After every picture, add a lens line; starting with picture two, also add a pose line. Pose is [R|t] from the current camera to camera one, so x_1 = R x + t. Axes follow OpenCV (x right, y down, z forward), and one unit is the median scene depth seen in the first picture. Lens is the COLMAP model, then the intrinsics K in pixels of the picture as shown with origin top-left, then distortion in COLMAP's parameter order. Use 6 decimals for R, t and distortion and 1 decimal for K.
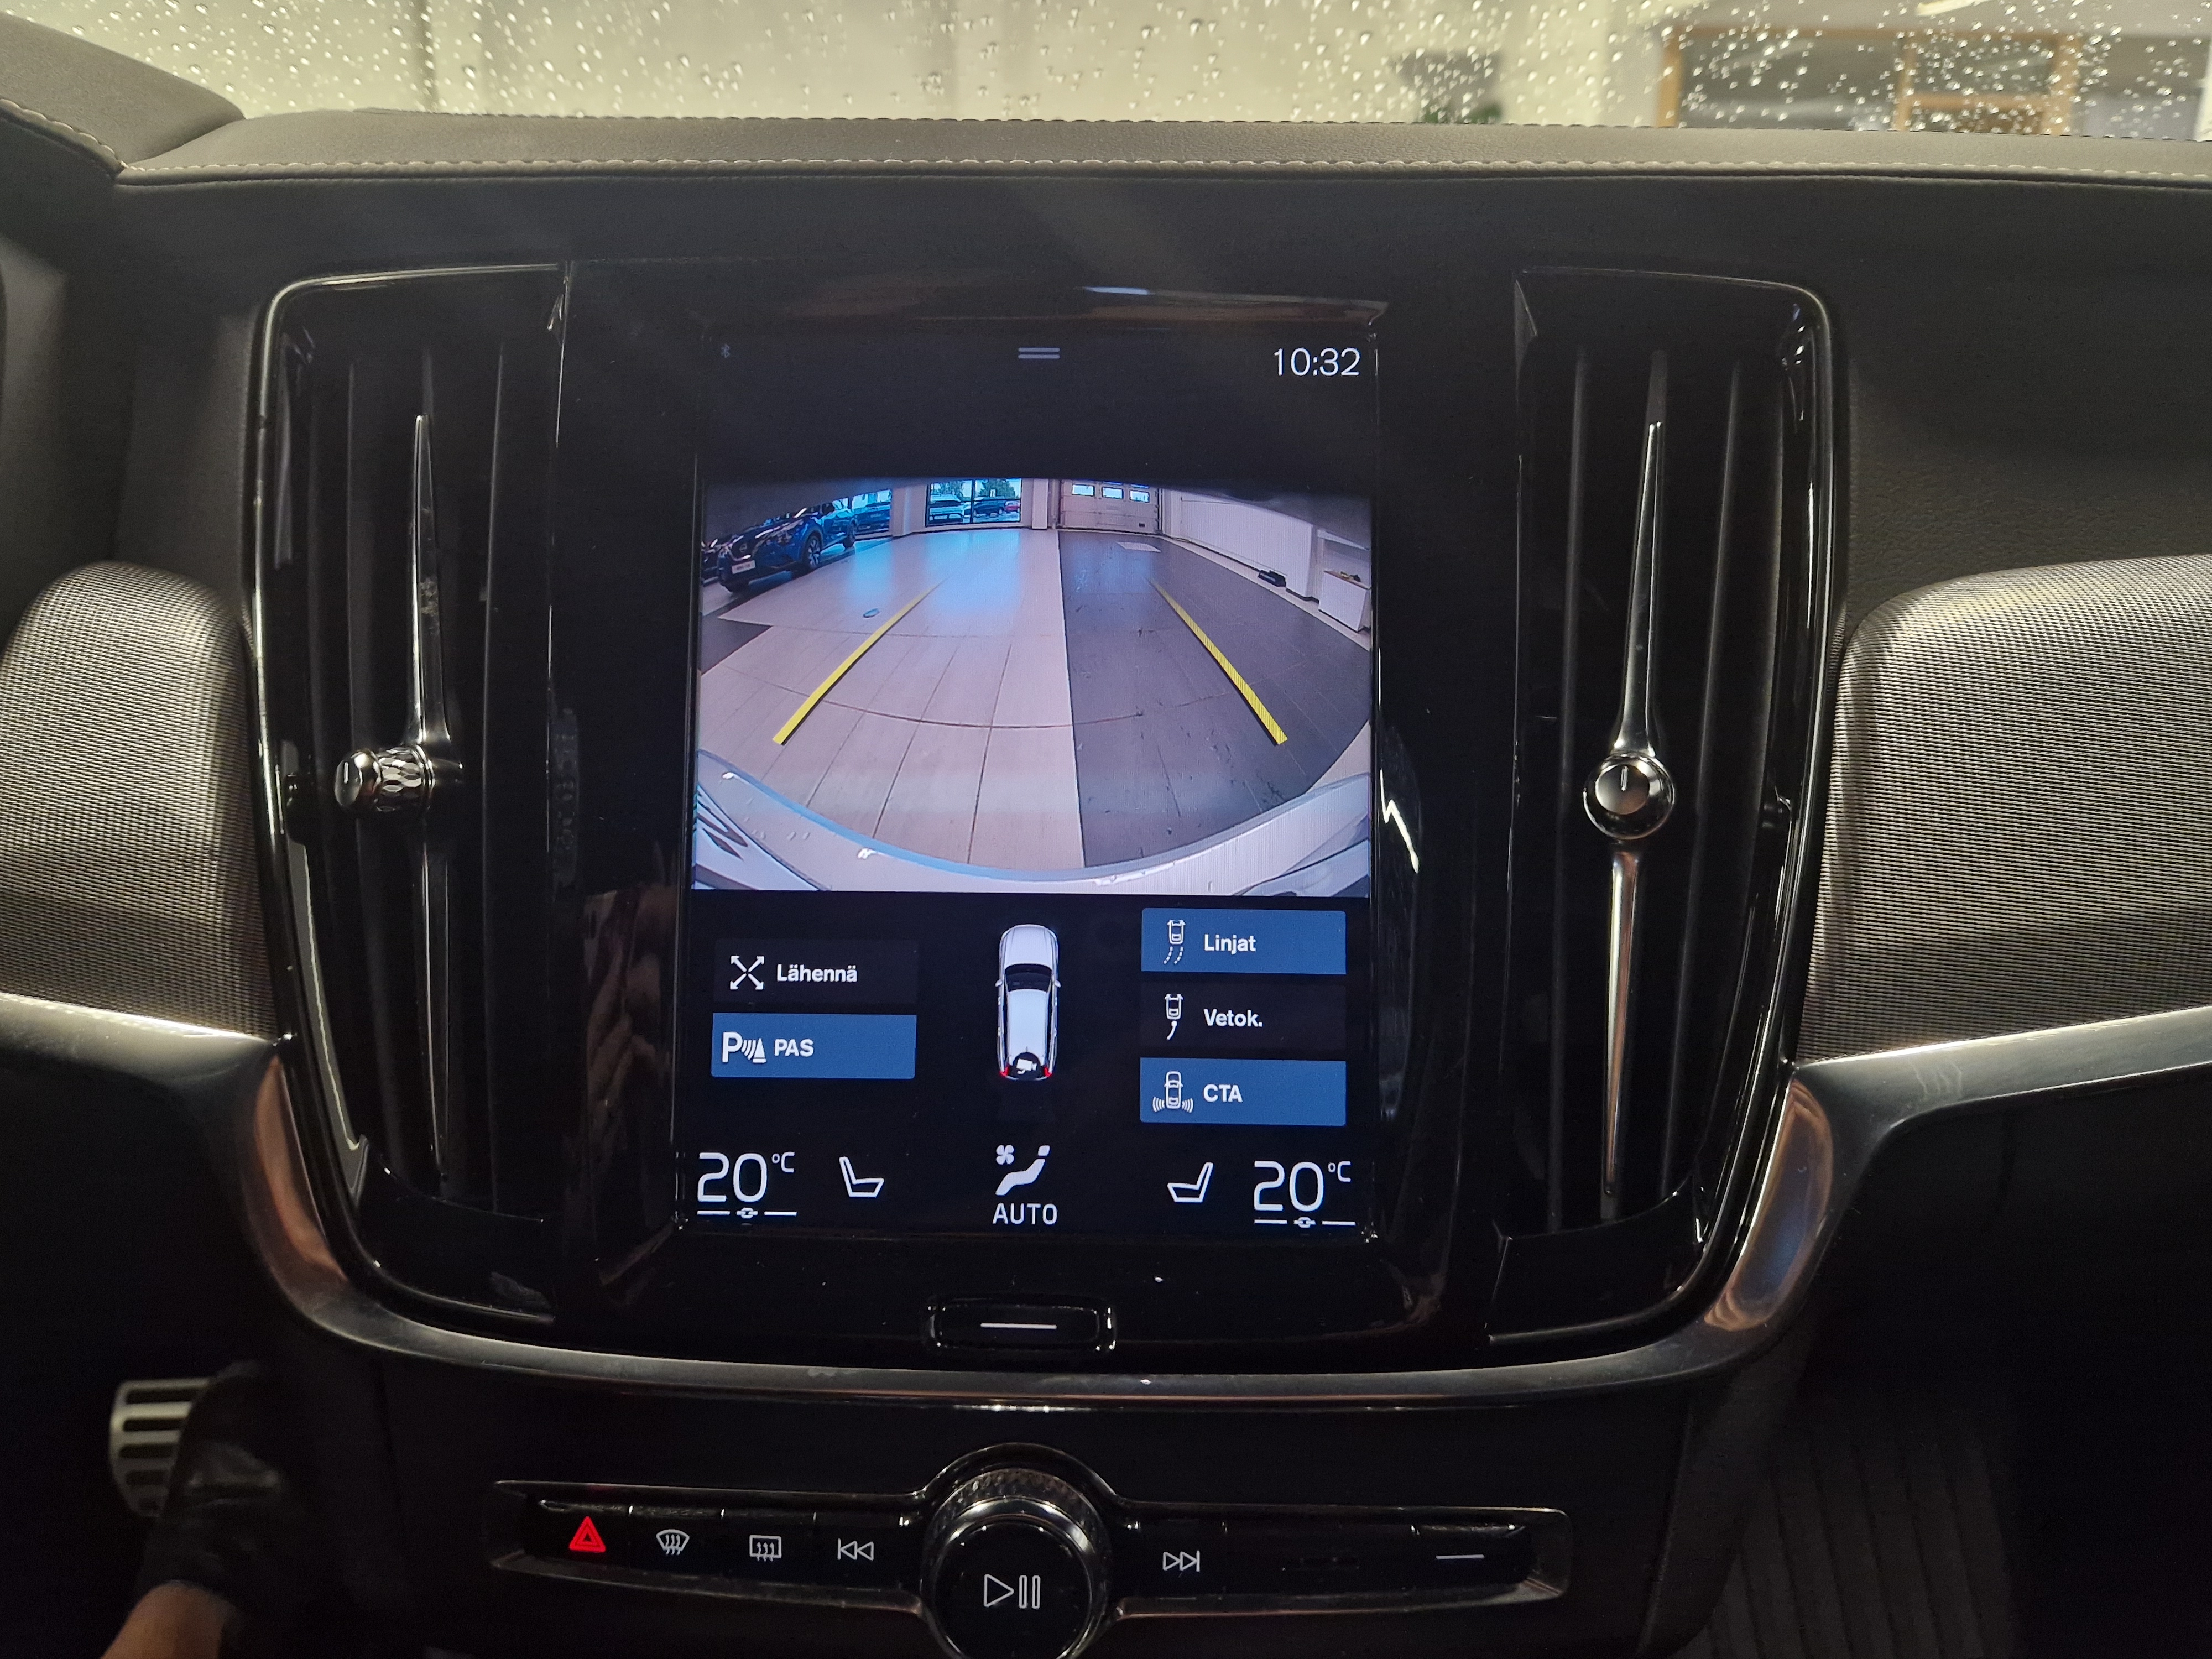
lens RADIAL K [[1694.9, 0, 1096.2], [0, 1694.9, 813.9], [0, 0, 1]] dist [0.056636, -0.073373]
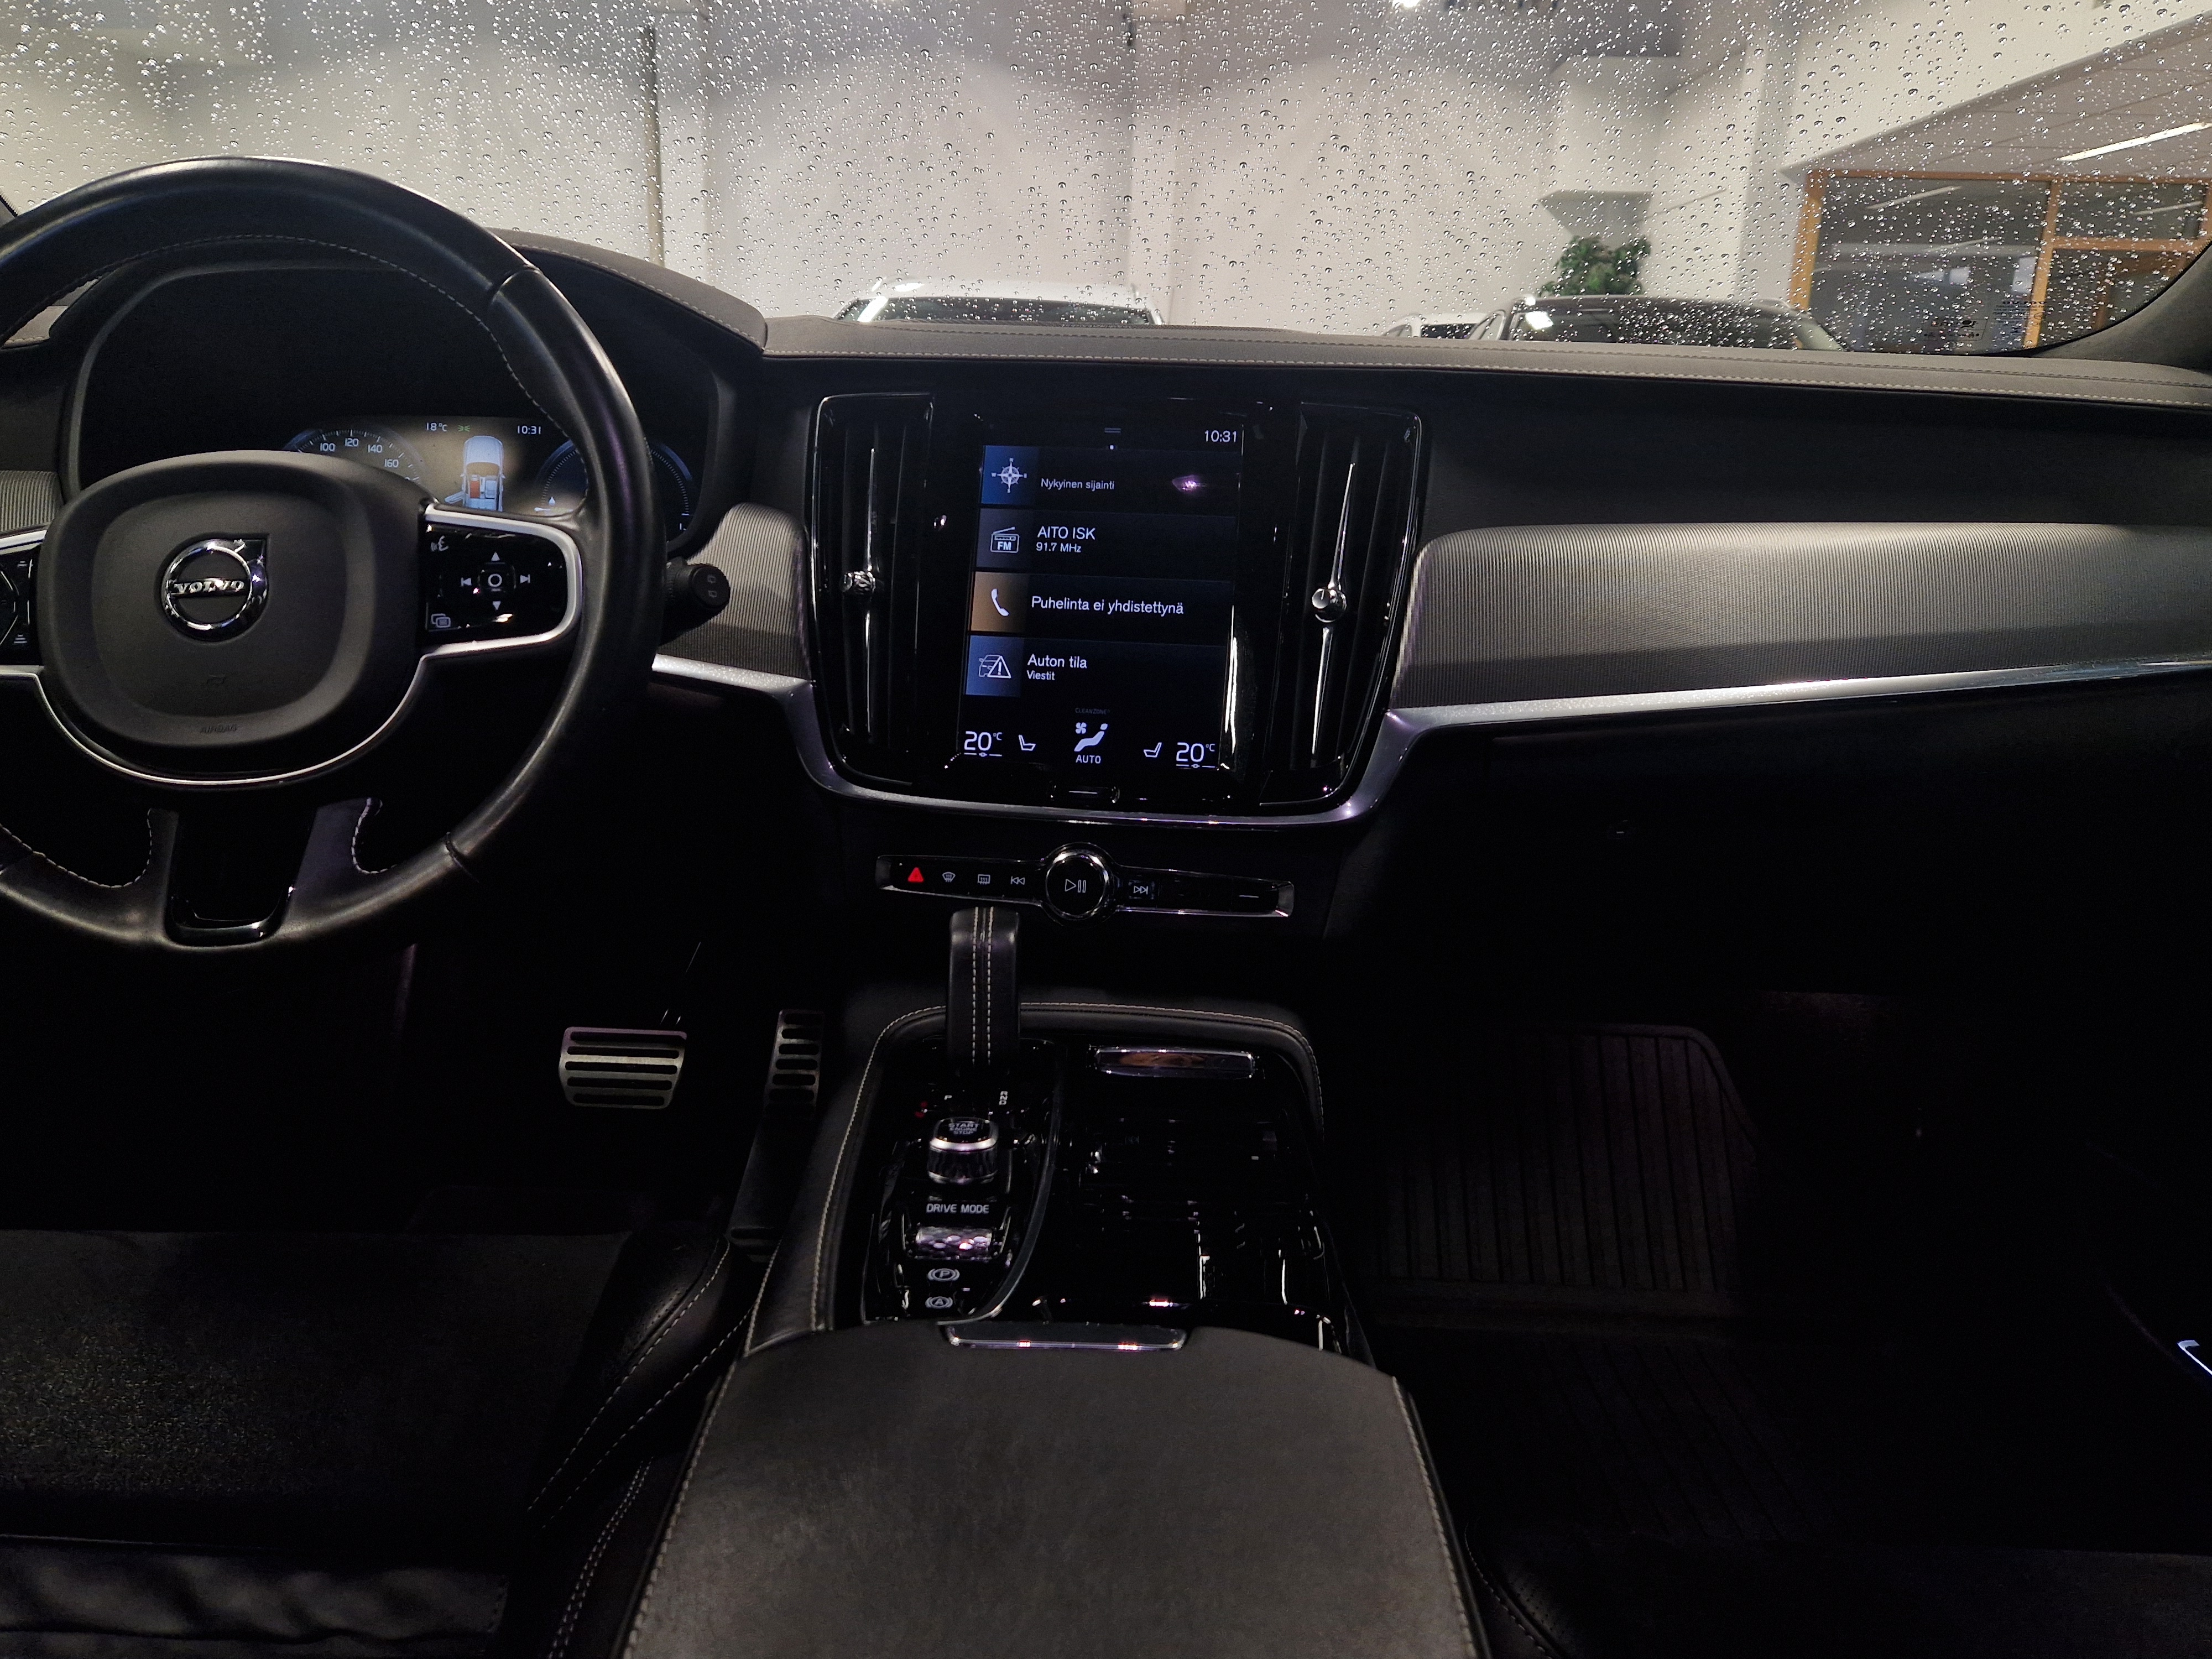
lens RADIAL K [[1581.1, 0, 1066.5], [0, 1581.1, 825.3], [0, 0, 1]] dist [0.046419, -0.001515]
pose [[0.993705, 0.049847, -0.100329, 0.171380], [-0.052783, 0.998246, -0.026825, 0.400625], [0.098815, 0.031952, 0.994593, -1.396129]]
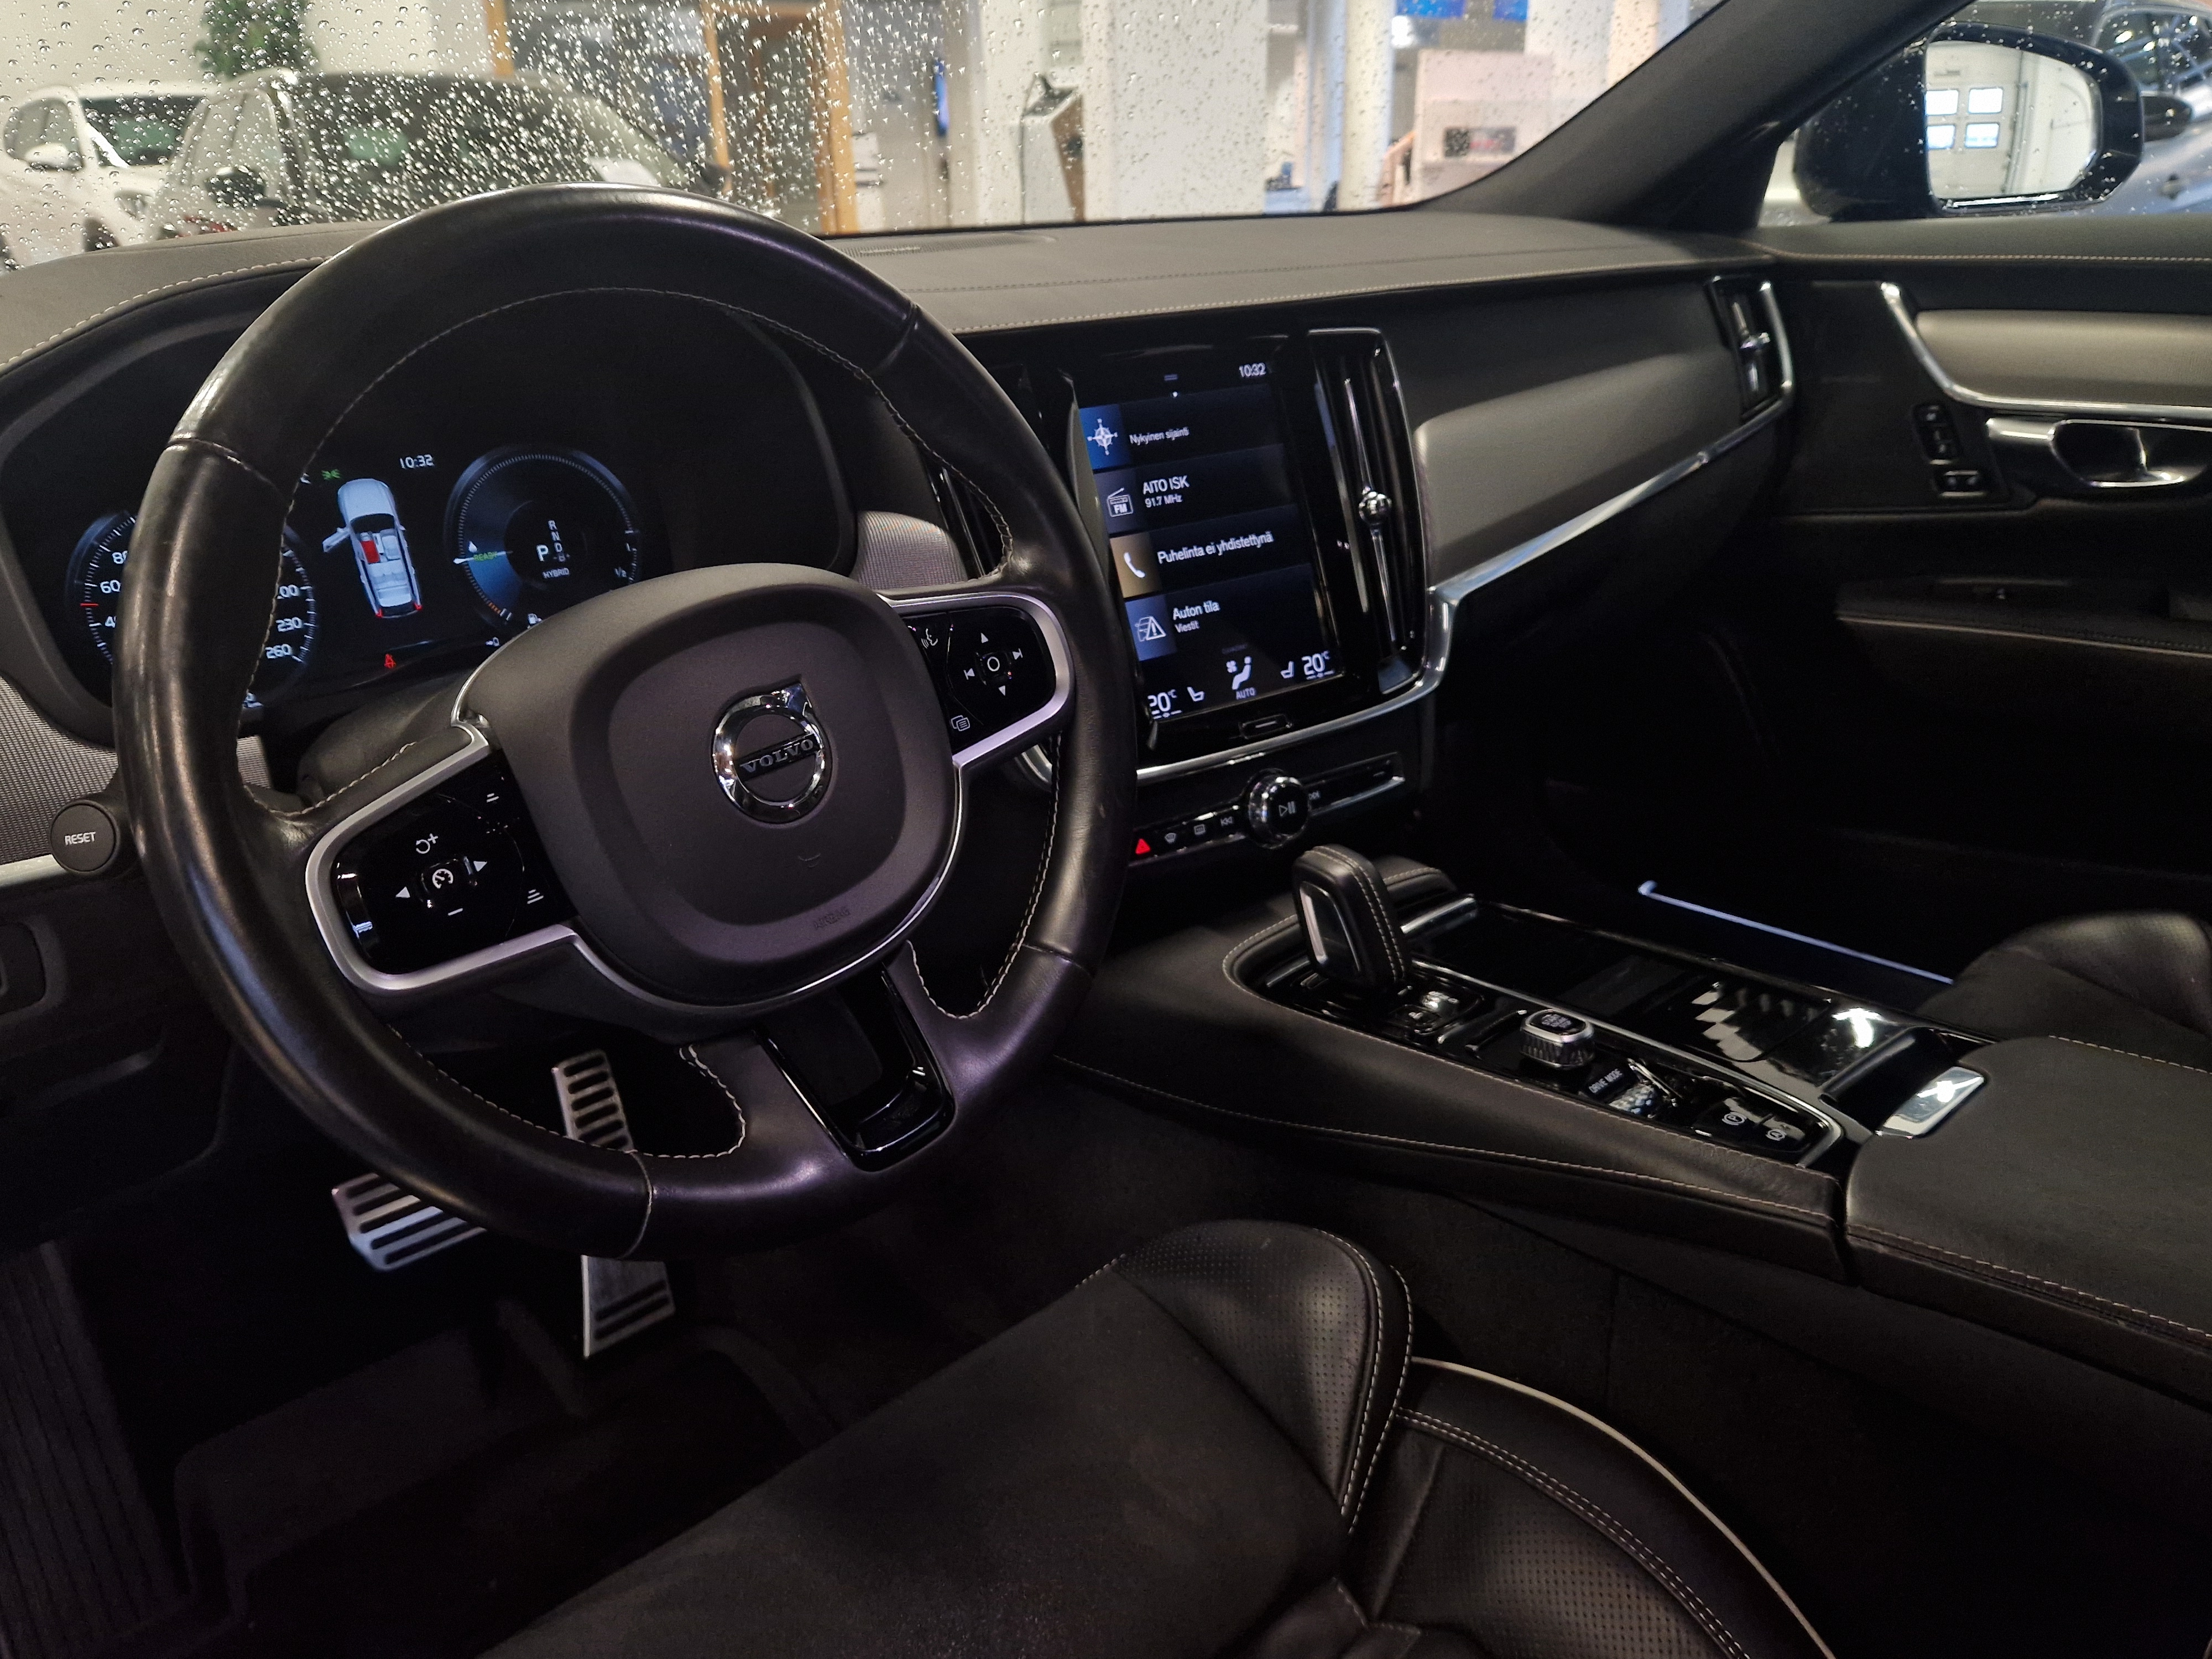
lens RADIAL K [[1693.2, 0, 1106.0], [0, 1693.2, 829.5], [0, 0, 1]] dist [0.058102, -0.075683]
pose [[0.789724, -0.251724, 0.559438, -1.813293], [0.202405, 0.967786, 0.149742, -0.009650], [-0.579110, -0.005022, 0.815234, -1.116436]]
